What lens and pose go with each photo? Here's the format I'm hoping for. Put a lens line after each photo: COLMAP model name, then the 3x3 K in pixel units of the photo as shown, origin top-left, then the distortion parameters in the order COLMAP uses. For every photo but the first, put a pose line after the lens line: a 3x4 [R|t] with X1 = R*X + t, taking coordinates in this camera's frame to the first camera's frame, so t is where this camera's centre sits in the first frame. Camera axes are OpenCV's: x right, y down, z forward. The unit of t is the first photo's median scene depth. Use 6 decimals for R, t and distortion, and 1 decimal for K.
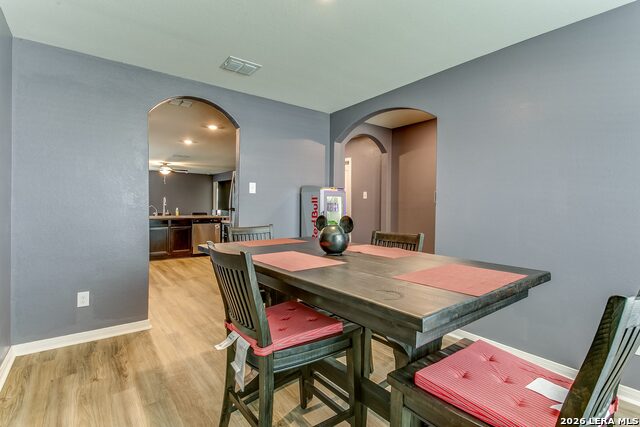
lens RADIAL K [[312.3, 0, 317.9], [0, 312.3, 205.4], [0, 0, 1]] dist [-0.000637, -0.000784]
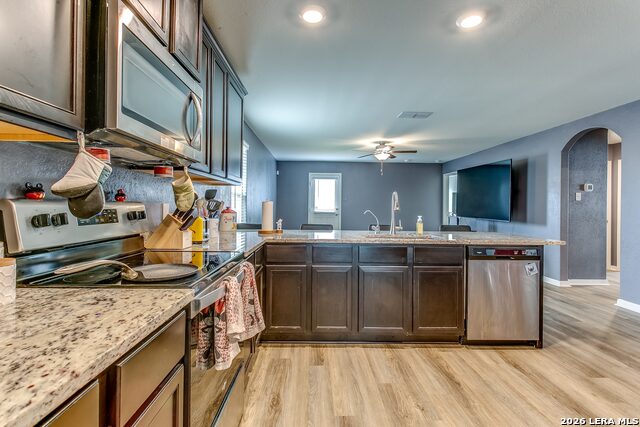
lens RADIAL K [[312.3, 0, 317.9], [0, 312.3, 205.4], [0, 0, 1]] dist [-0.000637, -0.000784]
pose [[0.814597, 0.007075, -0.579985, -0.317599], [-0.011356, 0.999928, -0.003753, -0.002046], [0.579917, 0.009644, 0.814619, 0.569654]]
